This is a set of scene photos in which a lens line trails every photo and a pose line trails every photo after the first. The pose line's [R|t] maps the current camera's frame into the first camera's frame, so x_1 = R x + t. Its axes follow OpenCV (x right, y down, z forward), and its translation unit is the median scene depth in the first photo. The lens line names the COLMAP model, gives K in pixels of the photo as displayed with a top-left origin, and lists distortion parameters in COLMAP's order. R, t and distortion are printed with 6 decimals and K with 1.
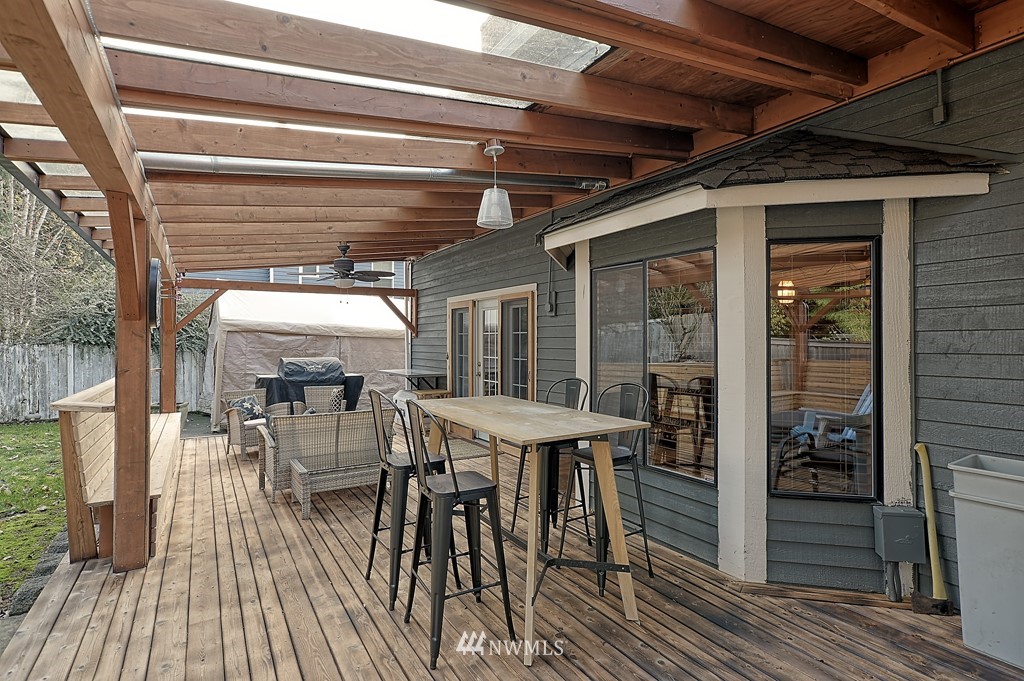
lens RADIAL K [[498.7, 0, 515.1], [0, 498.7, 337.0], [0, 0, 1]] dist [-0.005544, 0.008808]
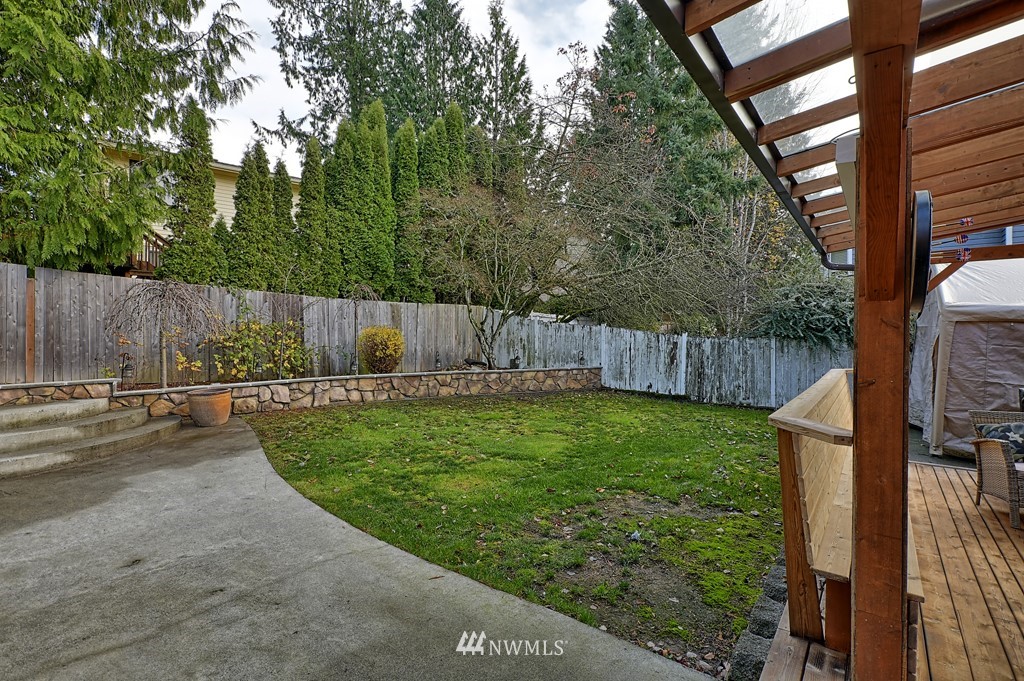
lens RADIAL K [[498.7, 0, 515.2], [0, 498.7, 339.0], [0, 0, 1]] dist [-0.005544, 0.008808]
pose [[0.364949, 0.011685, -0.930954, -0.325737], [0.002874, 0.999902, 0.013677, 0.003339], [0.931023, -0.007666, 0.364880, 0.324519]]
